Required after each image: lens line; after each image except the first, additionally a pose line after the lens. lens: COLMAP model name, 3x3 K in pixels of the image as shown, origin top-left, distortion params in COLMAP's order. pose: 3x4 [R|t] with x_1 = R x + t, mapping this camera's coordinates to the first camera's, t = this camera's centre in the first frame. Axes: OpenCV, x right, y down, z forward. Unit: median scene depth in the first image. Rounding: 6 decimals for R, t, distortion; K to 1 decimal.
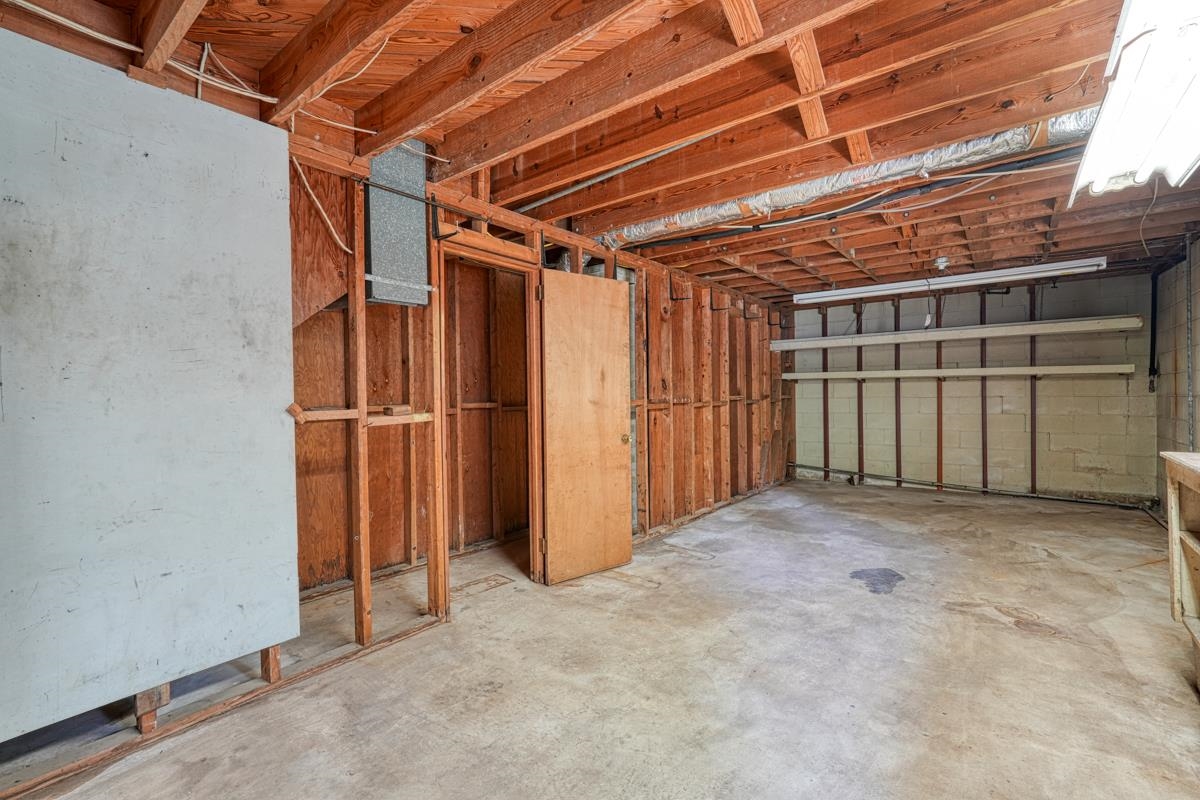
lens RADIAL K [[528.1, 0, 601.5], [0, 528.1, 398.4], [0, 0, 1]] dist [-0.019006, 0.010937]
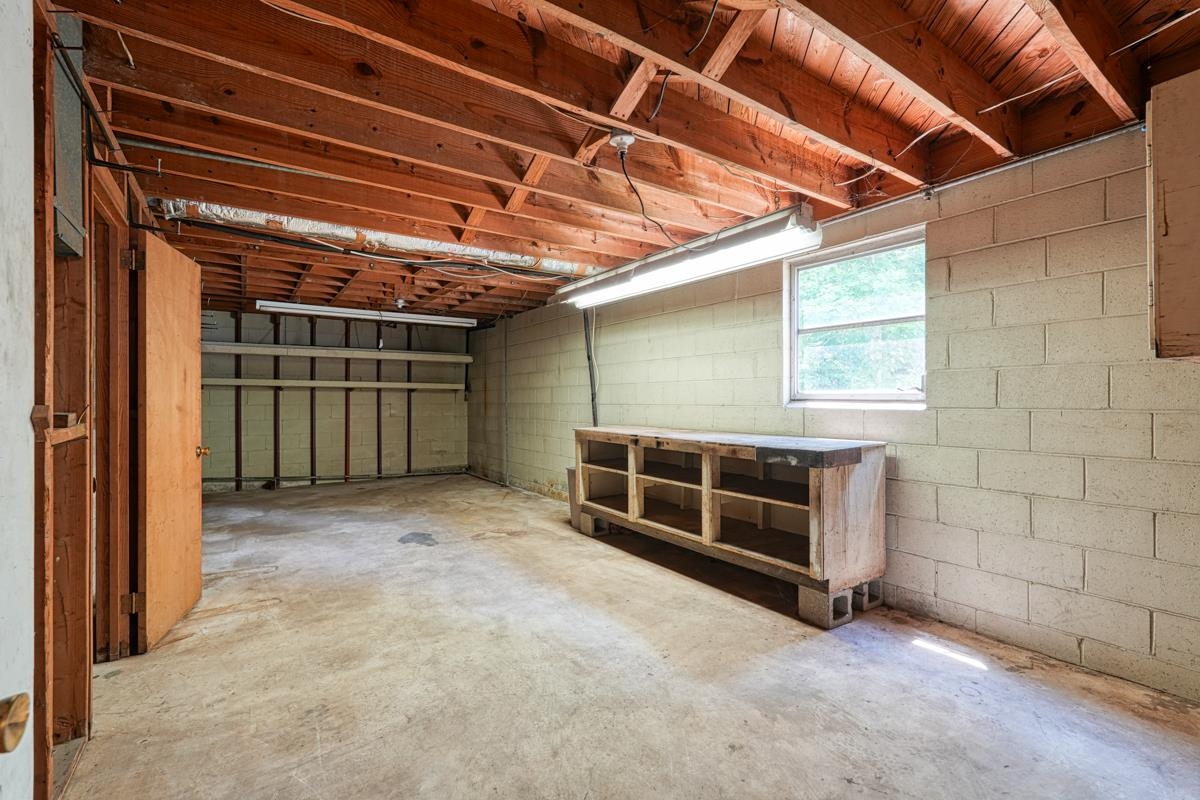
lens RADIAL K [[528.1, 0, 601.5], [0, 528.1, 398.4], [0, 0, 1]] dist [-0.019006, 0.010937]
pose [[0.295179, 0.012574, 0.955359, -0.606807], [0.004683, 0.999882, -0.014606, 0.007304], [-0.955430, 0.008785, 0.295086, 0.152883]]
